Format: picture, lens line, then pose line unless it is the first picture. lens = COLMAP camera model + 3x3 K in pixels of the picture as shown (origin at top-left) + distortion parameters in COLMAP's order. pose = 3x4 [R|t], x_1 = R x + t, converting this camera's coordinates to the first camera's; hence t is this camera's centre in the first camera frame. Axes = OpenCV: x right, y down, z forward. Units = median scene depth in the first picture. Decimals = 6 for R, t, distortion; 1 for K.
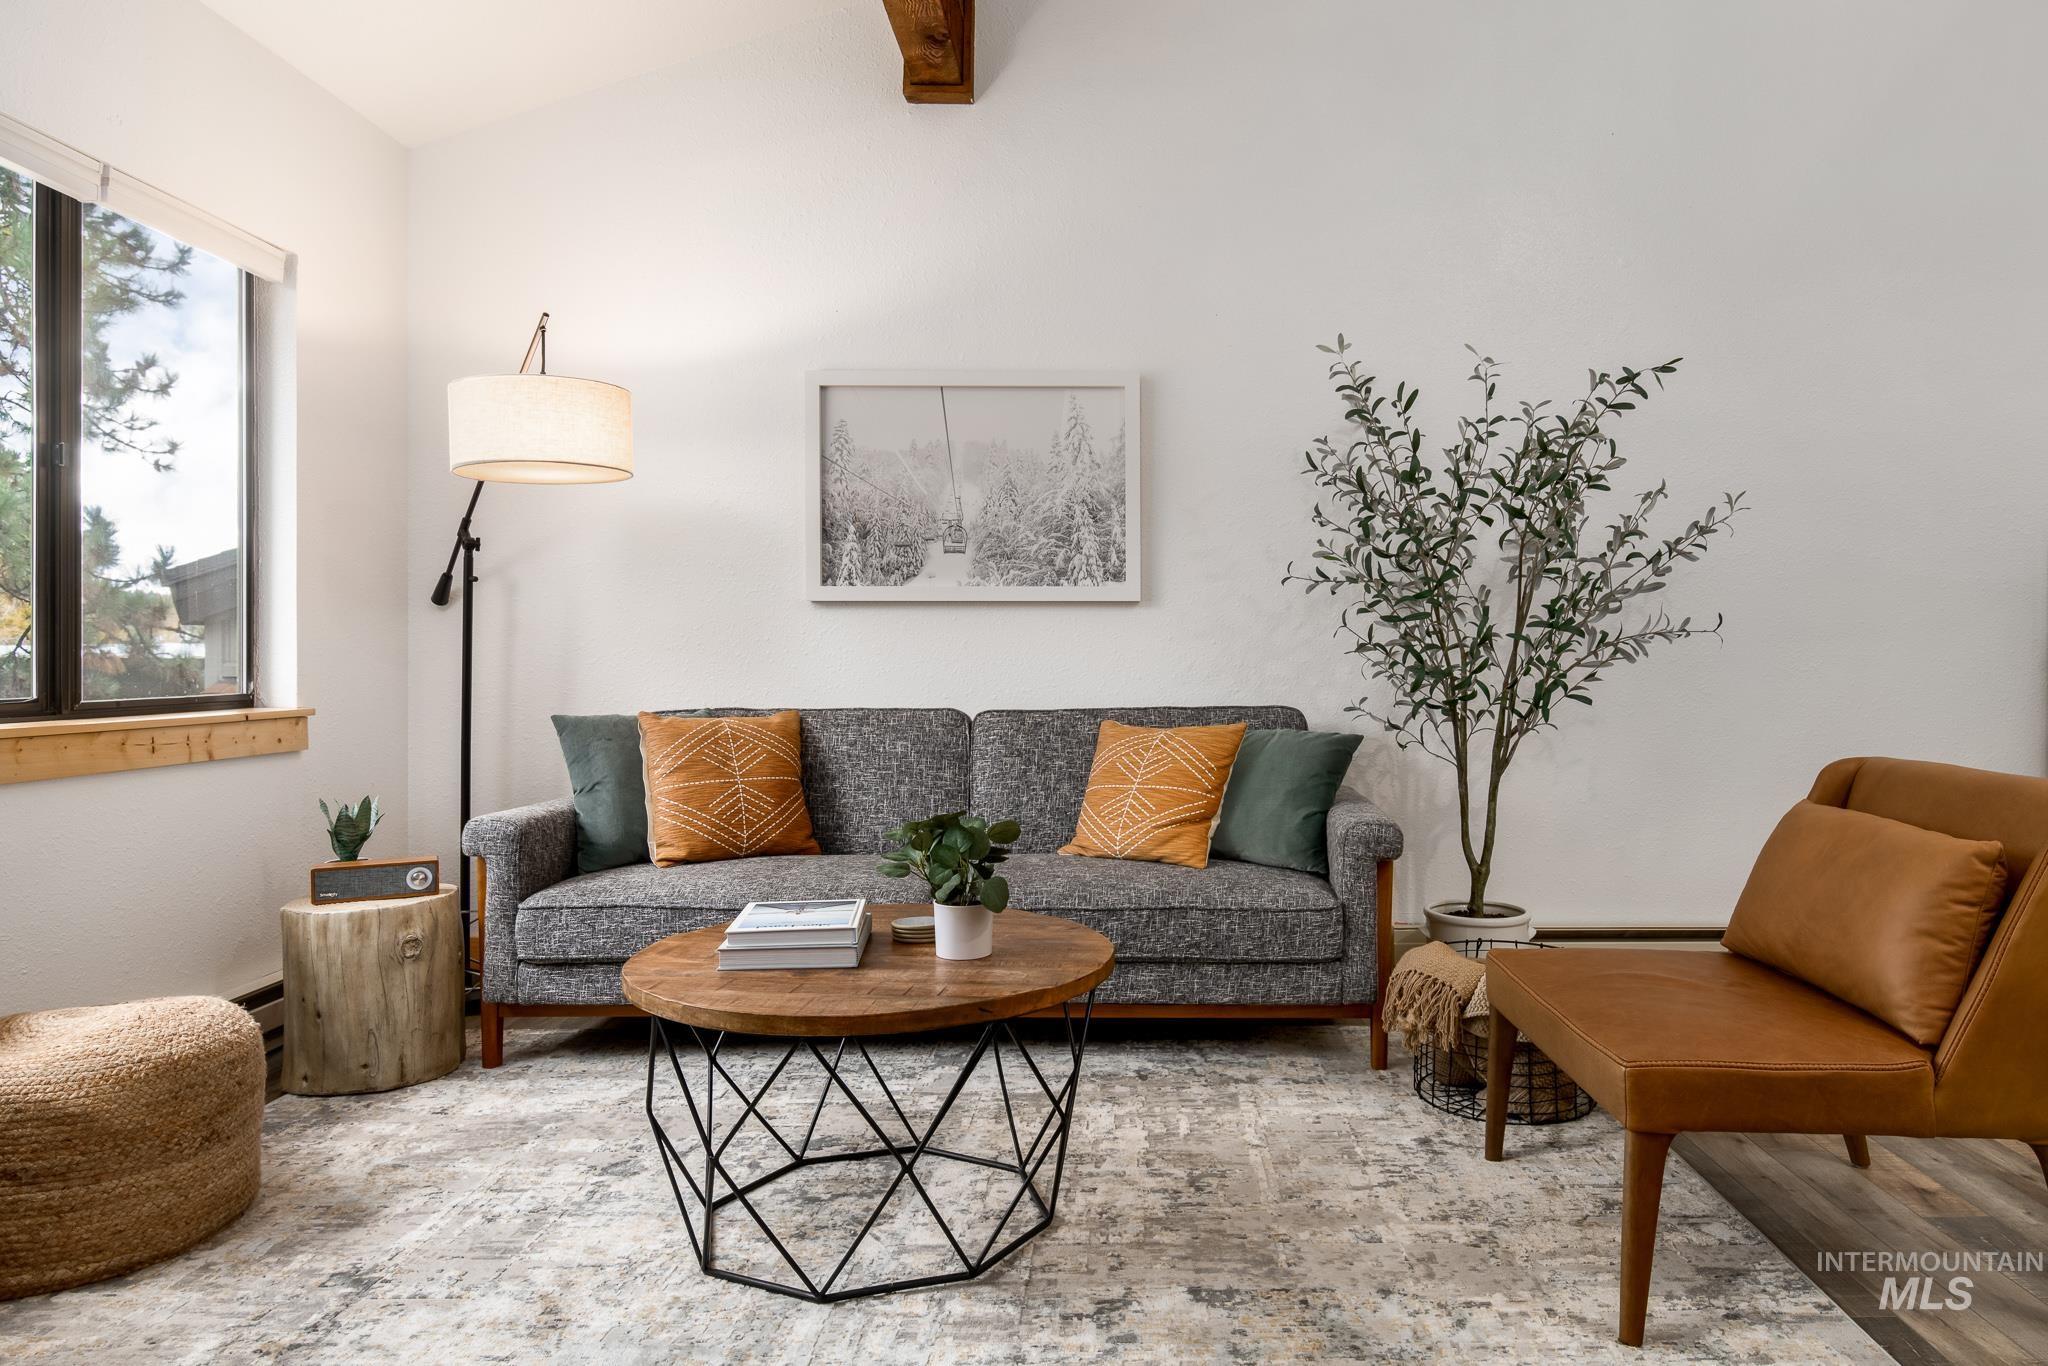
lens RADIAL K [[1276.5, 0, 1025.2], [0, 1276.5, 668.7], [0, 0, 1]] dist [-0.001153, -0.000262]
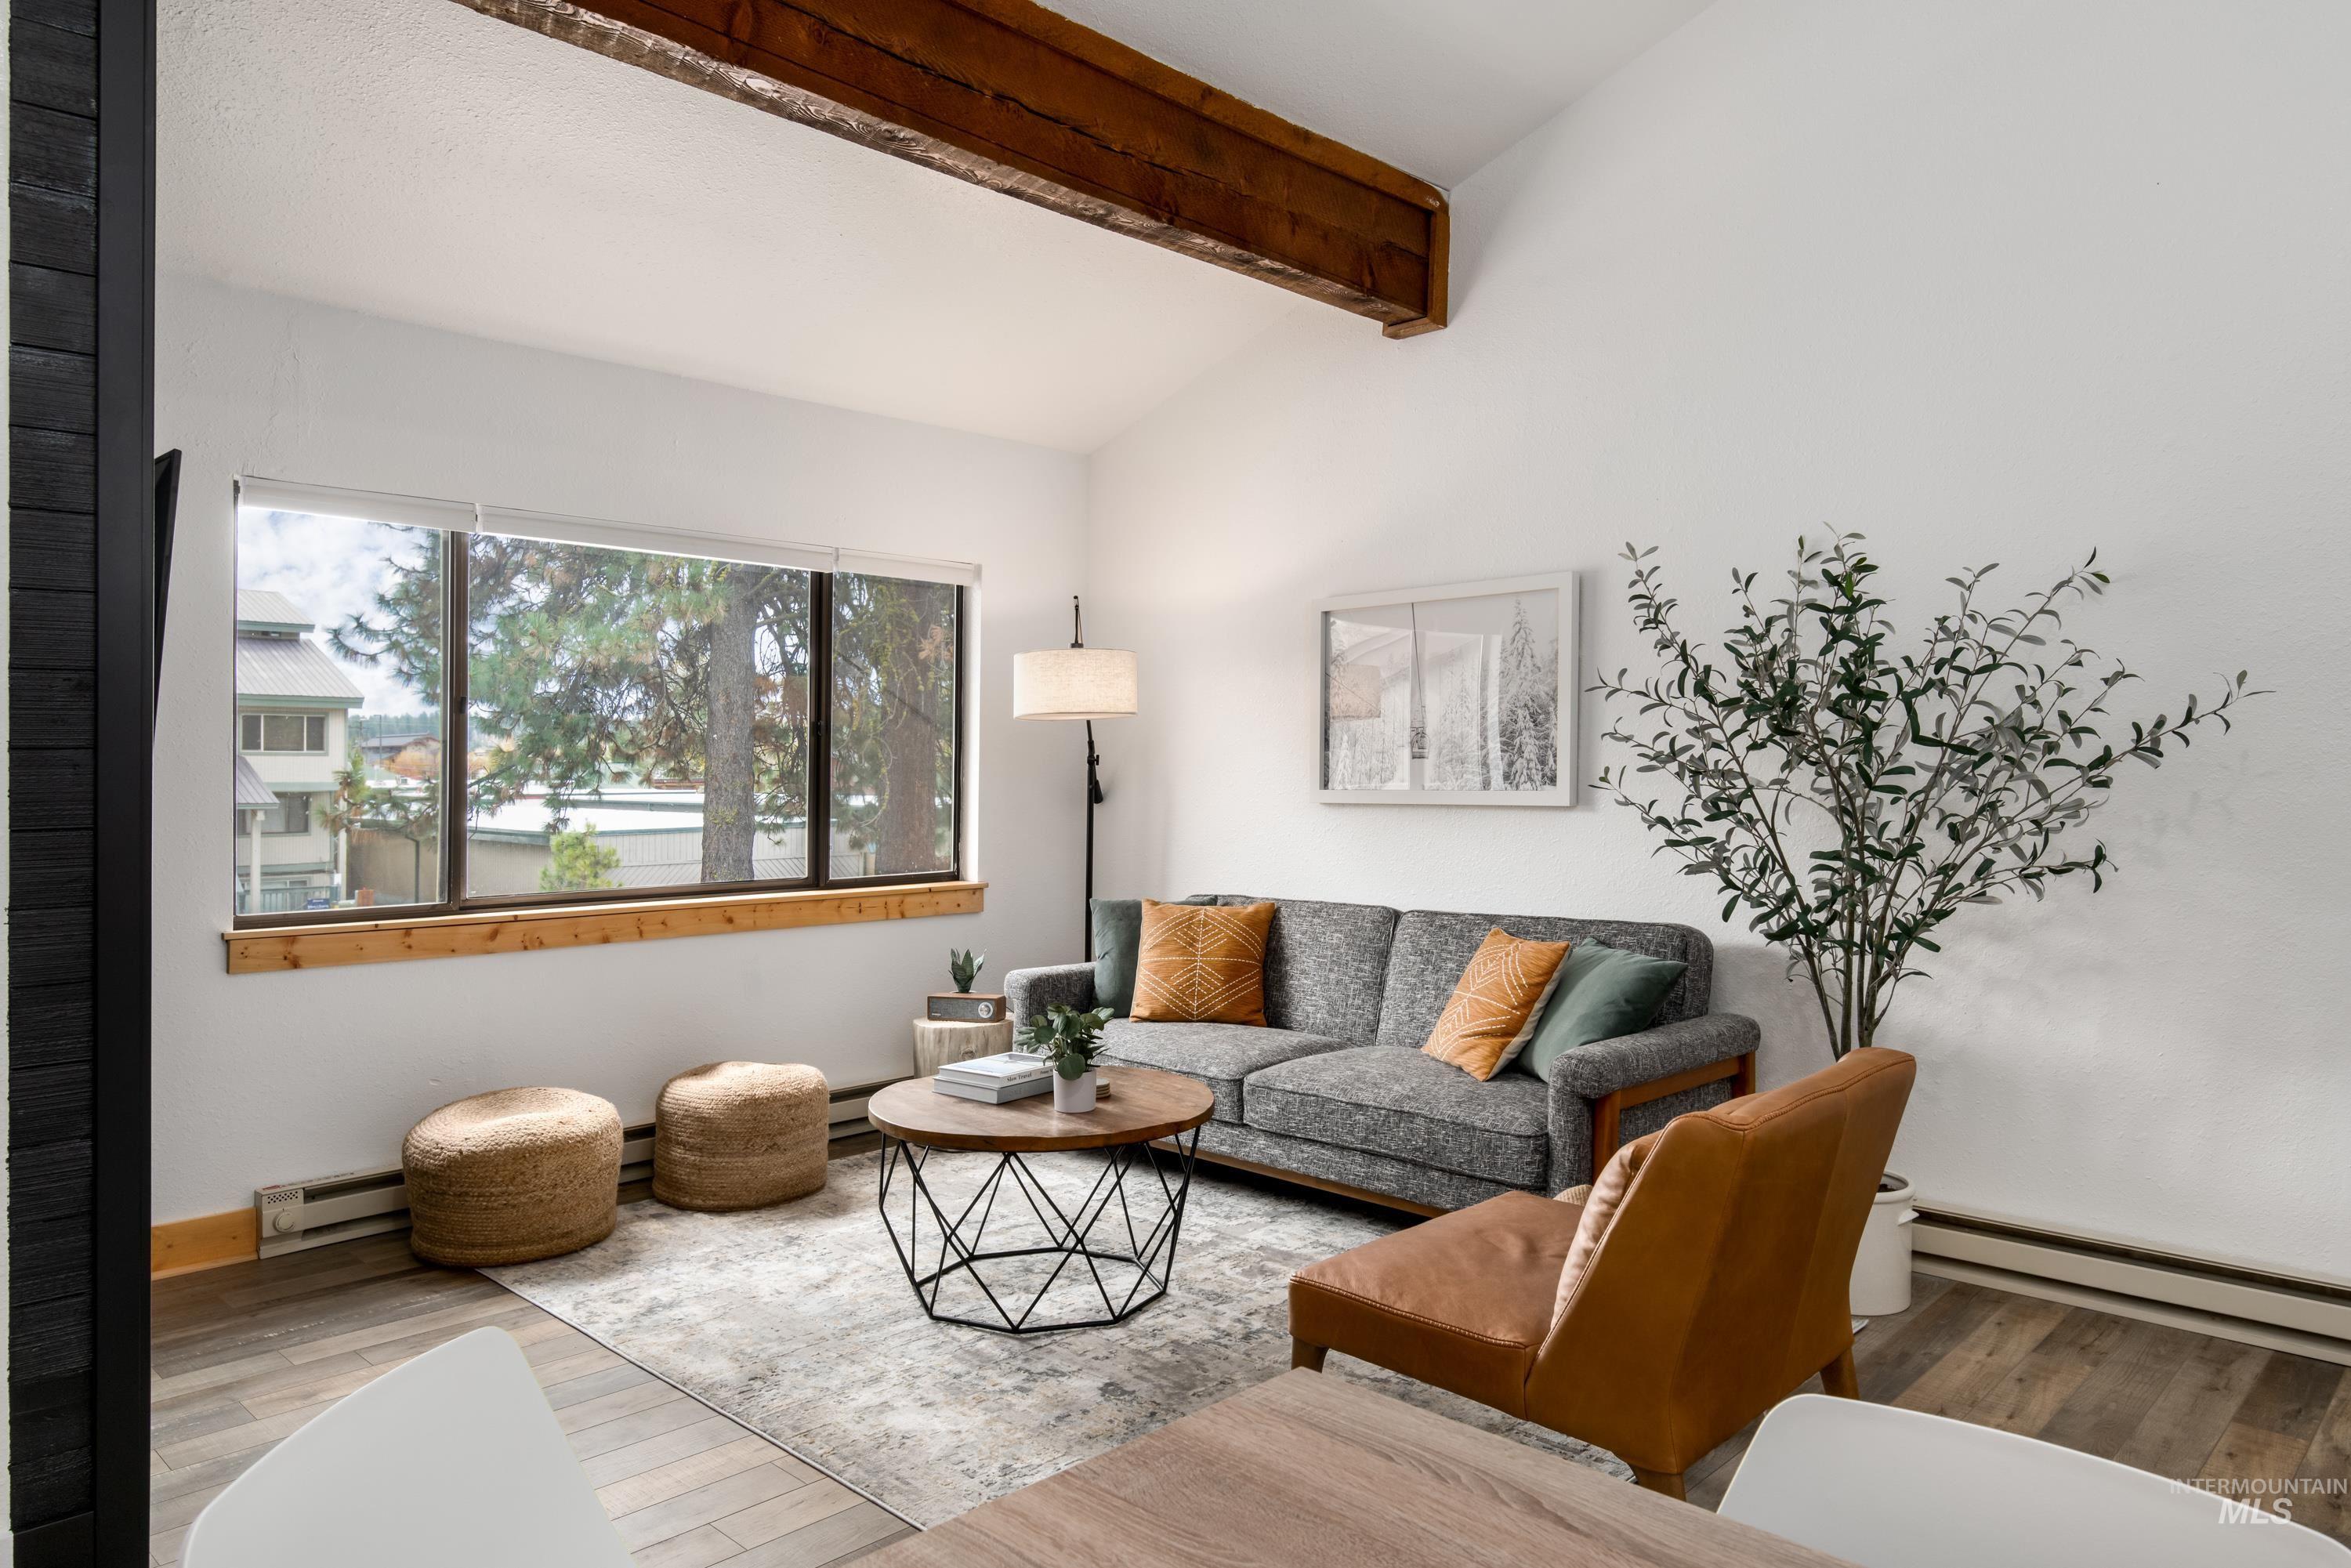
lens RADIAL K [[1465.3, 0, 1166.2], [0, 1465.3, 789.0], [0, 0, 1]] dist [-0.001153, -0.000262]
pose [[0.710520, 0.000456, -0.703677, 0.766663], [0.001937, 0.999995, 0.002604, -0.080919], [0.703675, -0.003214, 0.710515, -0.019473]]
